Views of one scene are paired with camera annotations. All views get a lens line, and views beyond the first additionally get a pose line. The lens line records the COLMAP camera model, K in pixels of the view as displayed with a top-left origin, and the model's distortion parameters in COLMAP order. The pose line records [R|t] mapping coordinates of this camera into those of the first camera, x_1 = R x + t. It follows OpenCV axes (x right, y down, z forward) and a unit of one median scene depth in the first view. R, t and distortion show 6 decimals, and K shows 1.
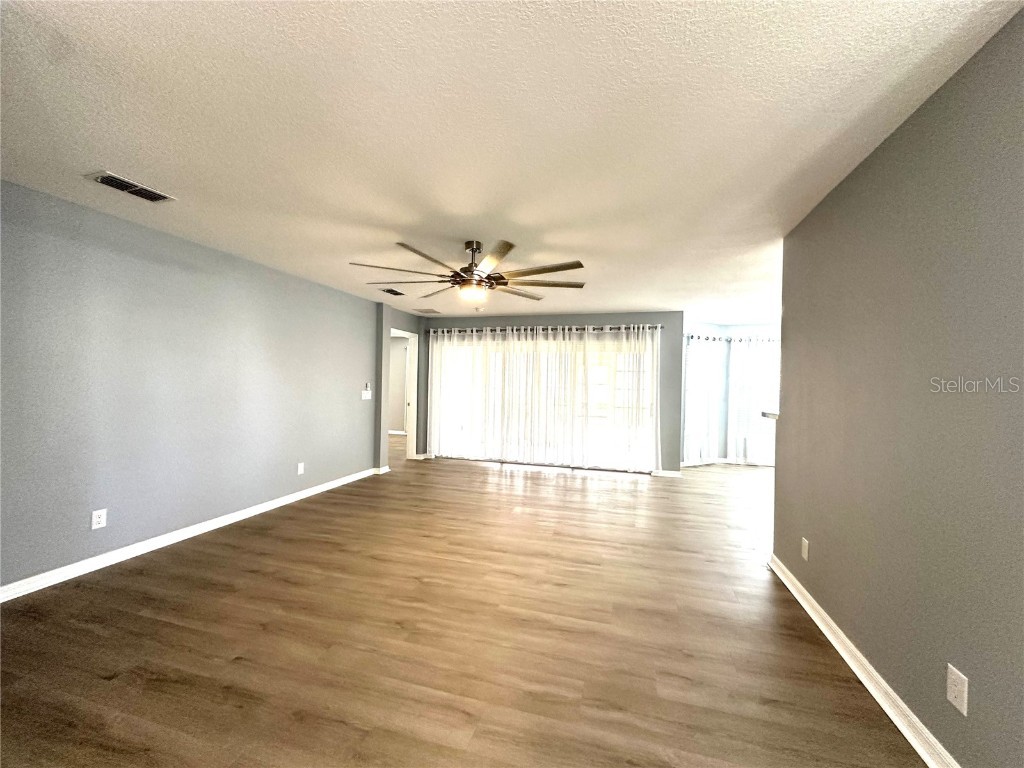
lens RADIAL K [[408.1, 0, 516.8], [0, 408.1, 383.4], [0, 0, 1]] dist [-0.001137, 0.001354]
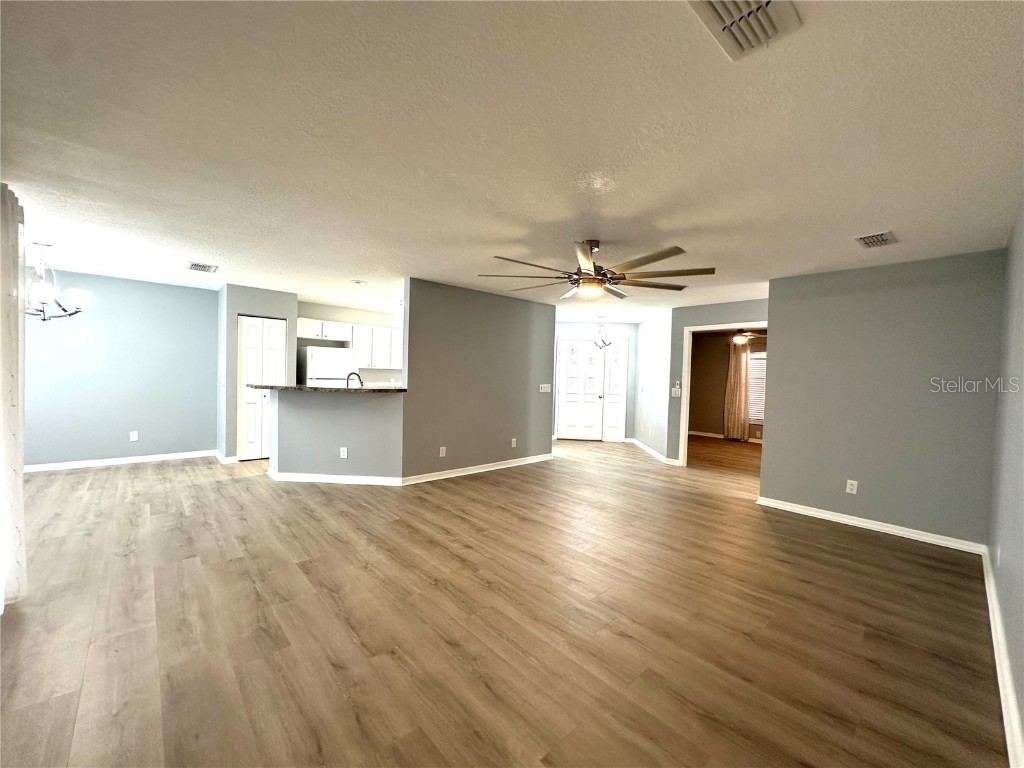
lens RADIAL K [[408.1, 0, 508.5], [0, 408.1, 385.5], [0, 0, 1]] dist [-0.001137, 0.001354]
pose [[-0.834800, -0.060302, 0.547240, -0.262902], [-0.046307, 0.998152, 0.039350, -0.006546], [-0.548602, 0.007508, -0.836050, 1.011055]]
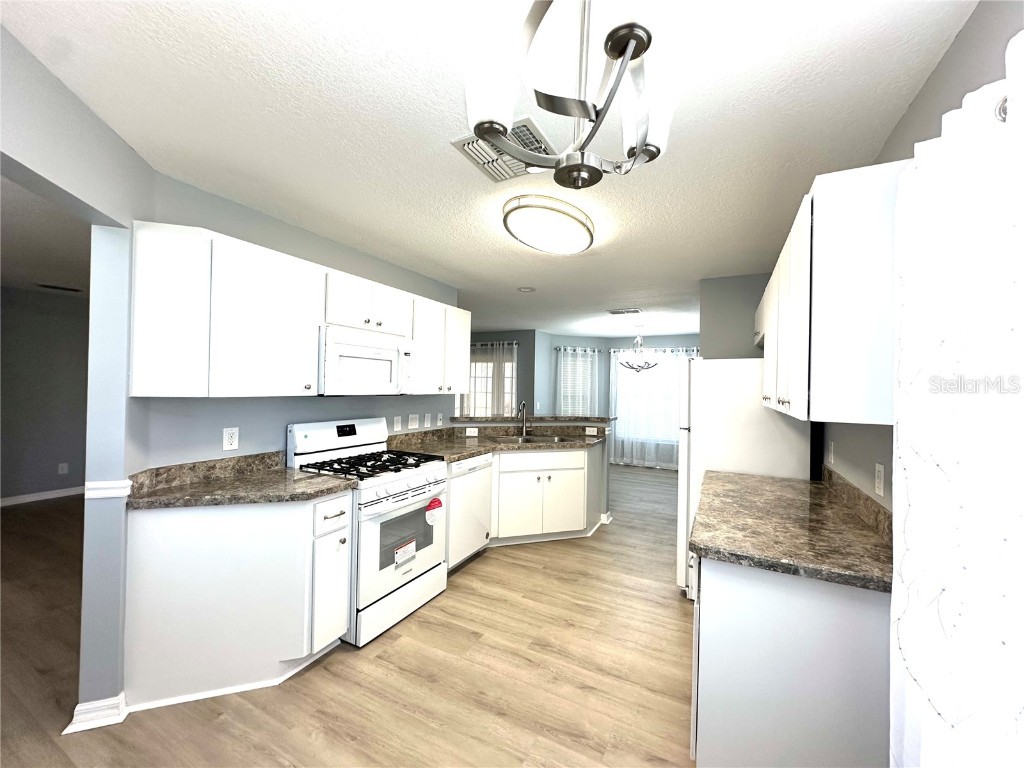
lens RADIAL K [[408.1, 0, 510.7], [0, 408.1, 386.9], [0, 0, 1]] dist [-0.001137, 0.001354]
pose [[0.975786, -0.004588, -0.218678, 0.567006], [0.004333, 0.999989, -0.001647, -0.009872], [0.218683, 0.000660, 0.975796, -0.147400]]
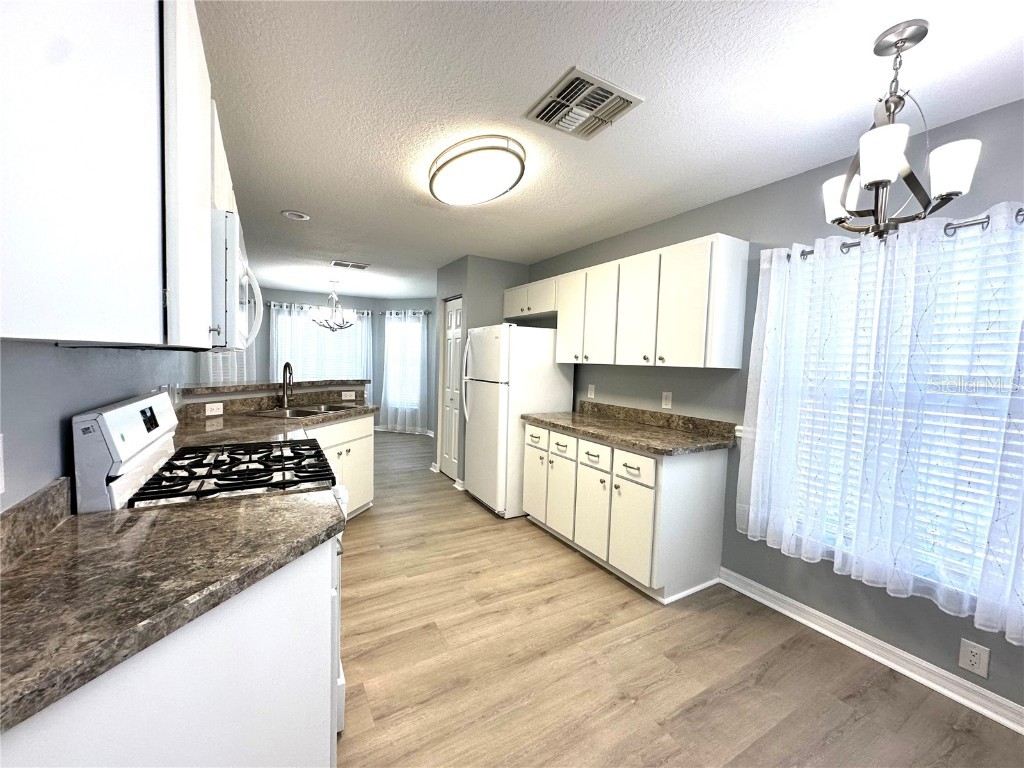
lens RADIAL K [[408.1, 0, 511.0], [0, 408.1, 384.4], [0, 0, 1]] dist [-0.001137, 0.001354]
pose [[0.702321, -0.043467, 0.710532, 0.272631], [-0.014773, 0.997029, 0.075595, -0.003037], [-0.711707, -0.063589, 0.699592, -0.051606]]
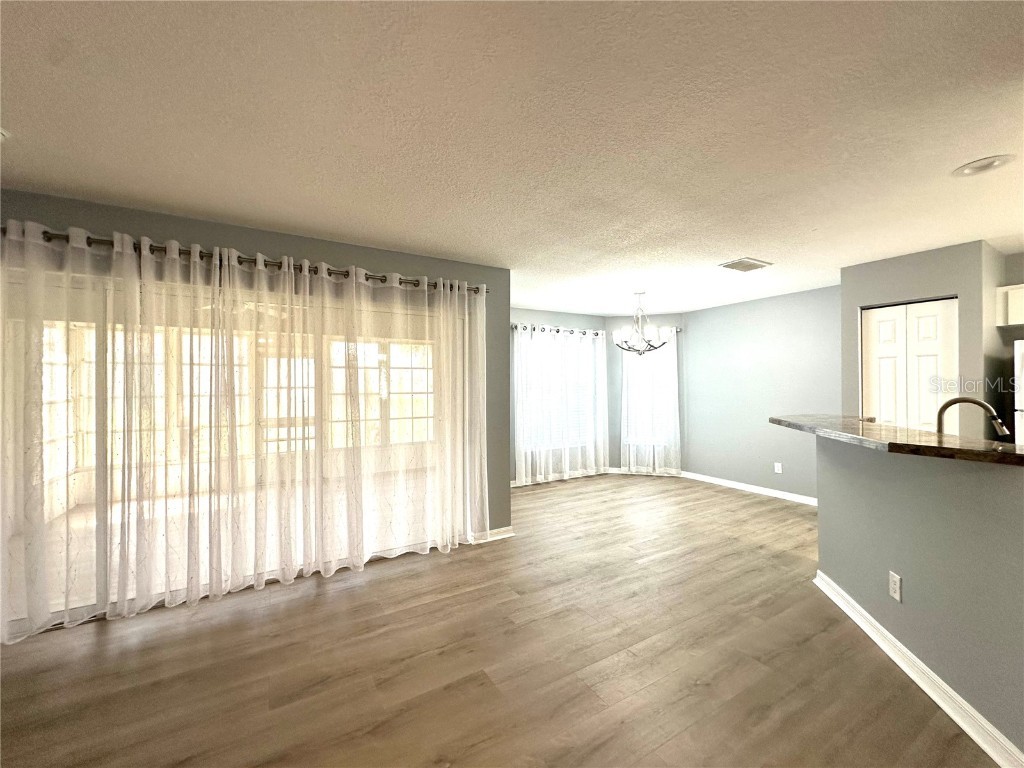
lens RADIAL K [[408.1, 0, 510.6], [0, 408.1, 389.0], [0, 0, 1]] dist [-0.001137, 0.001354]
pose [[0.701415, -0.031894, 0.712039, -0.041173], [0.019982, 0.999486, 0.025085, -0.009353], [-0.712473, -0.003367, 0.701692, 0.534685]]
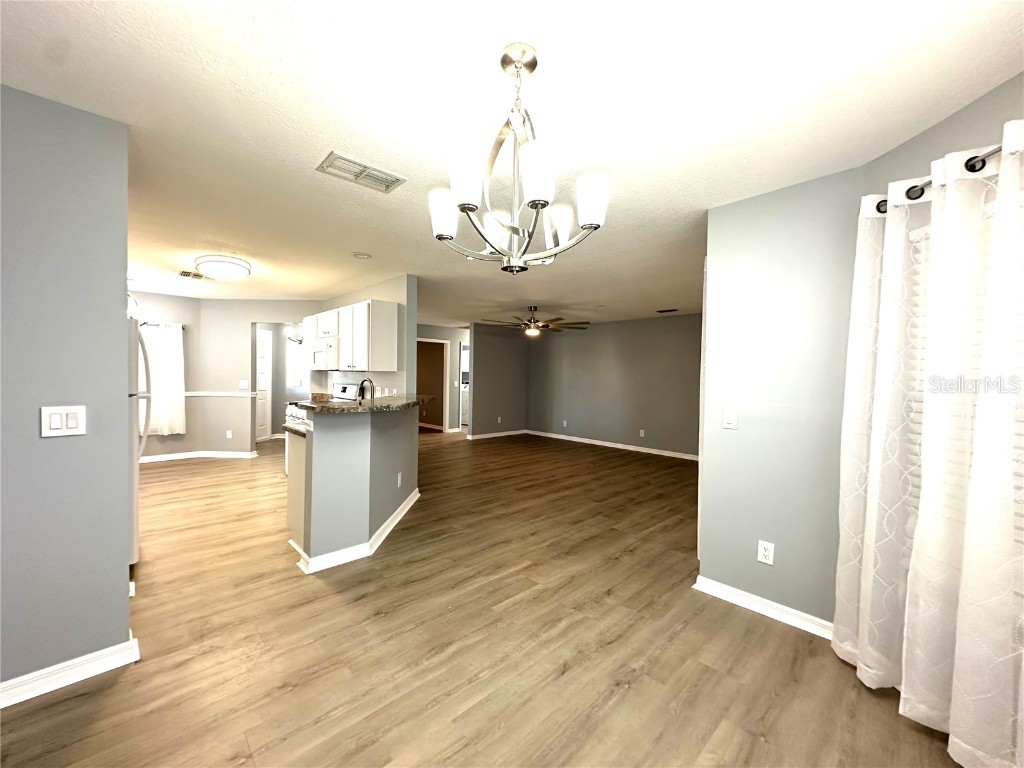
lens RADIAL K [[408.1, 0, 504.4], [0, 408.1, 388.2], [0, 0, 1]] dist [-0.001137, 0.001354]
pose [[-0.533377, -0.004963, -0.845863, 0.837924], [-0.028617, 0.999516, 0.012180, 0.014148], [0.845393, 0.030703, -0.533261, 0.998390]]
